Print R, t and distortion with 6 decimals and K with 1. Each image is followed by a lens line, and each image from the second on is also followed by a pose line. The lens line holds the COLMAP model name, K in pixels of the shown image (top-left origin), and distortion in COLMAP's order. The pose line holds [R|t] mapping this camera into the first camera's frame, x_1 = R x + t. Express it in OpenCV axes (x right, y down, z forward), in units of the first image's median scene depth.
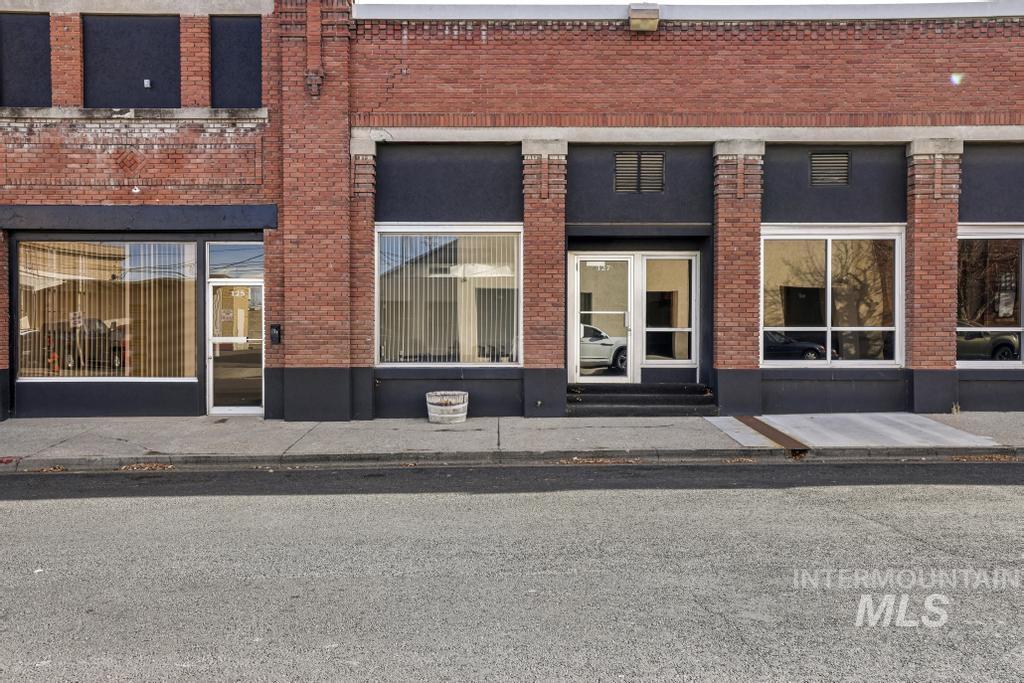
lens RADIAL K [[837.3, 0, 511.3], [0, 837.3, 337.6], [0, 0, 1]] dist [-0.017773, 0.079204]
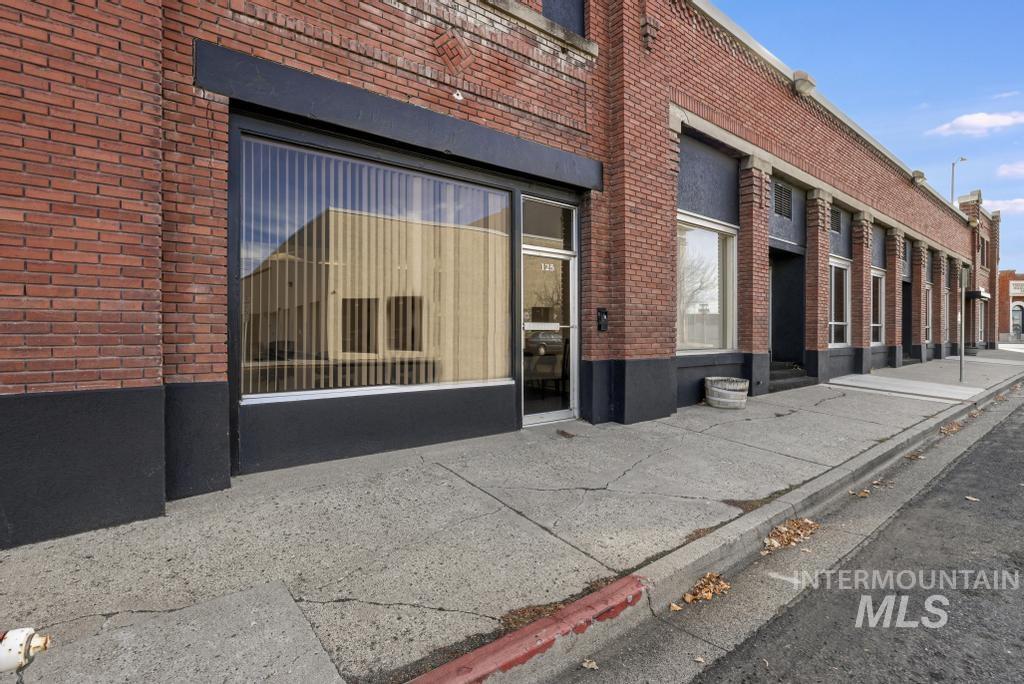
lens RADIAL K [[447.1, 0, 487.9], [0, 447.1, 337.7], [0, 0, 1]] dist [-0.024494, 0.000755]
pose [[0.831893, -0.005013, 0.554913, -0.623533], [0.010434, 0.999924, -0.006609, 0.015298], [-0.554837, 0.011288, 0.831882, 0.701193]]
